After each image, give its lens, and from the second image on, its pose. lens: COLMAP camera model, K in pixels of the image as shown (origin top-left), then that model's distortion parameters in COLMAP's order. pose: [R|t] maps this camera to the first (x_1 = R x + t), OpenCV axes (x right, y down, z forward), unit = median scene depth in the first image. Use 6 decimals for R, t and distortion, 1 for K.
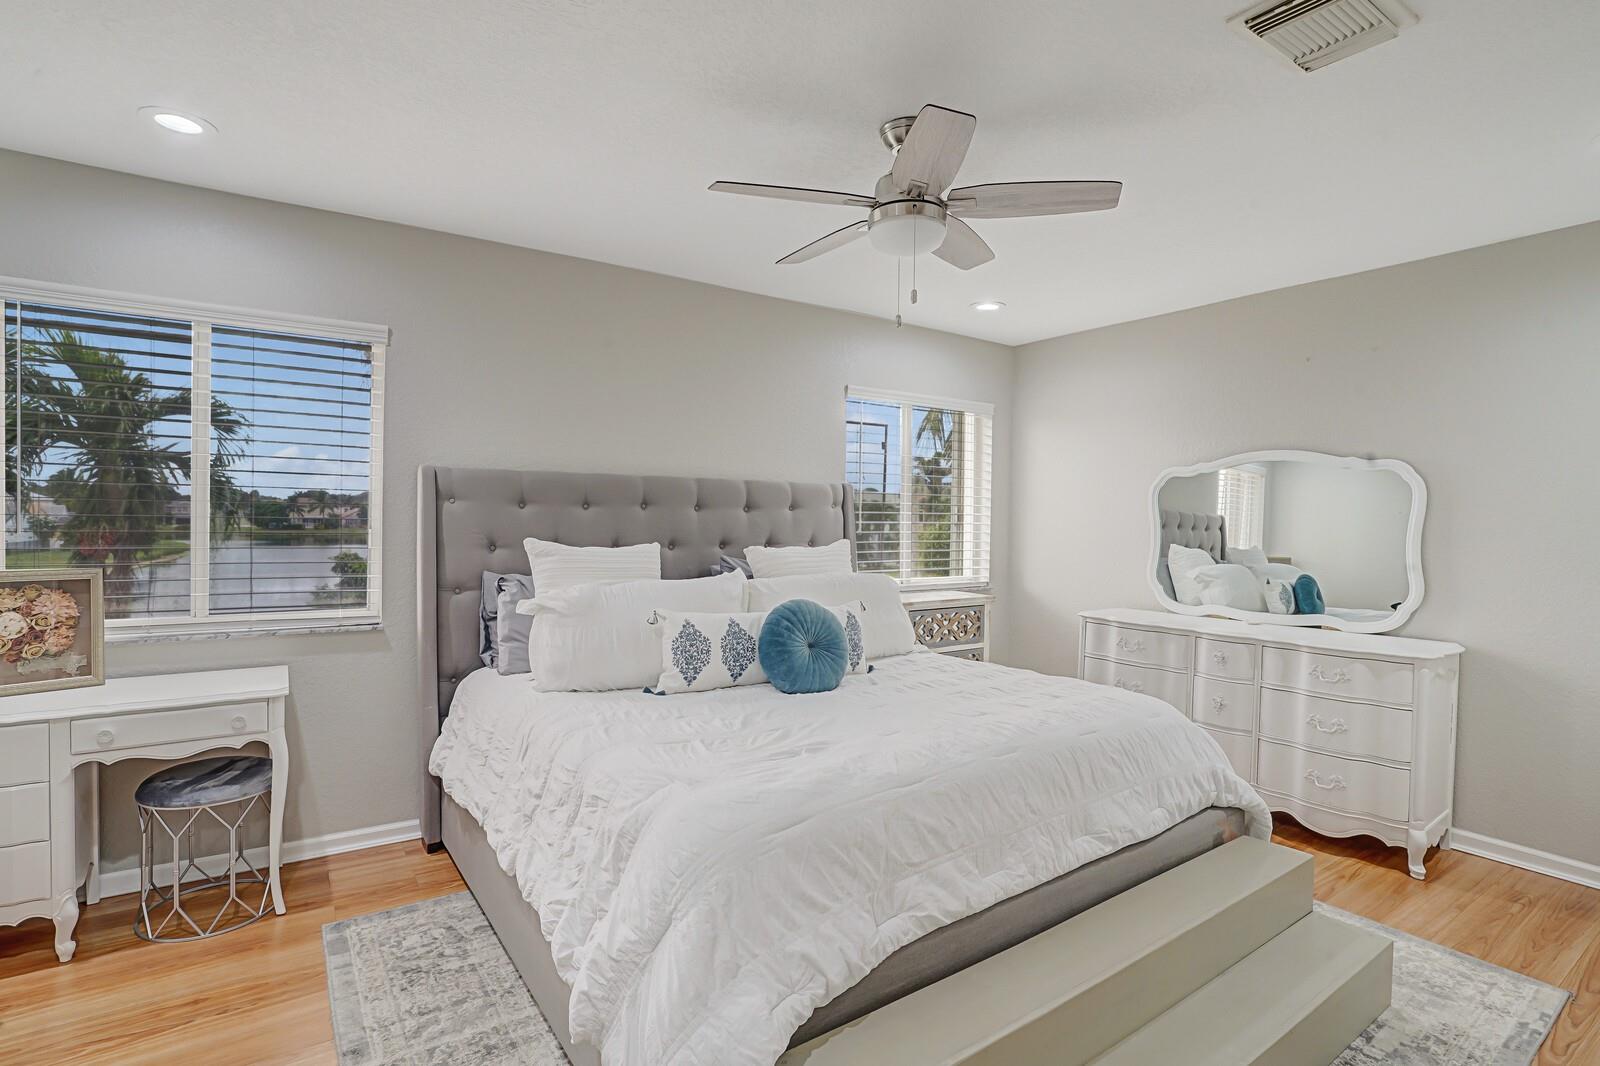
lens RADIAL K [[751.9, 0, 791.5], [0, 751.9, 529.2], [0, 0, 1]] dist [-0.057454, 0.025527]
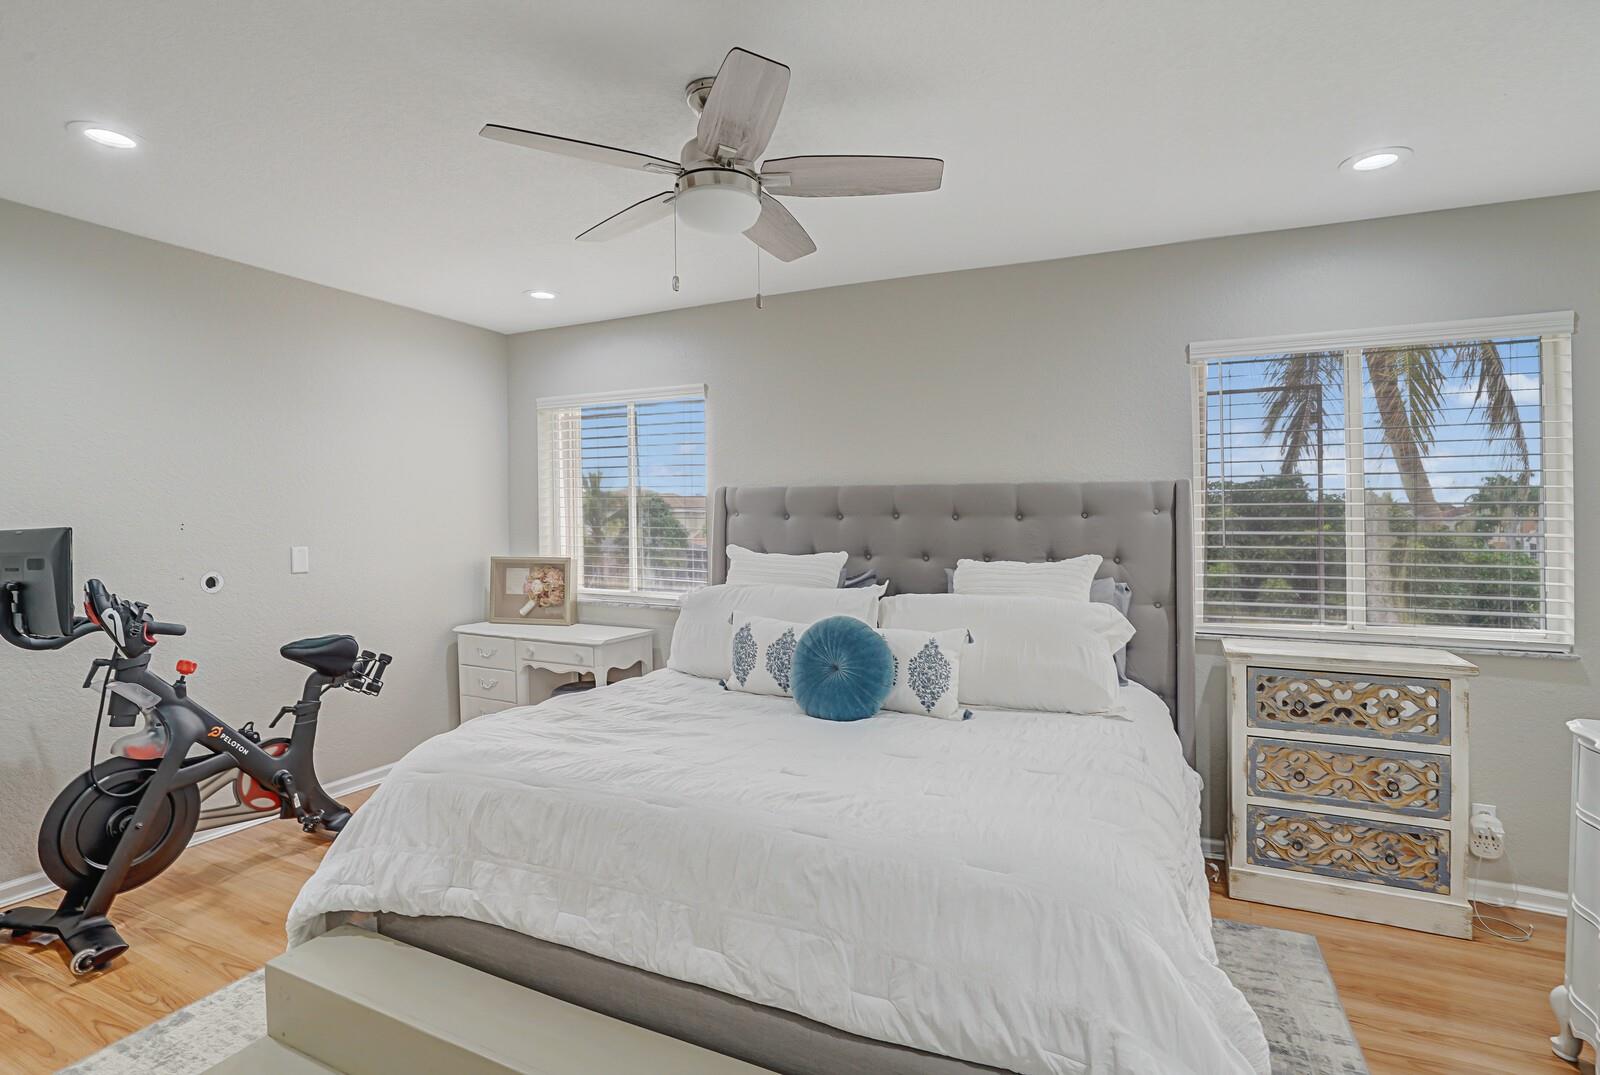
lens RADIAL K [[751.9, 0, 791.5], [0, 751.9, 533.7], [0, 0, 1]] dist [-0.057454, 0.025527]
pose [[0.527953, 0.000890, -0.849273, 0.746365], [-0.013139, 0.999888, -0.007120, 0.002258], [0.849172, 0.014918, 0.527906, 0.471592]]
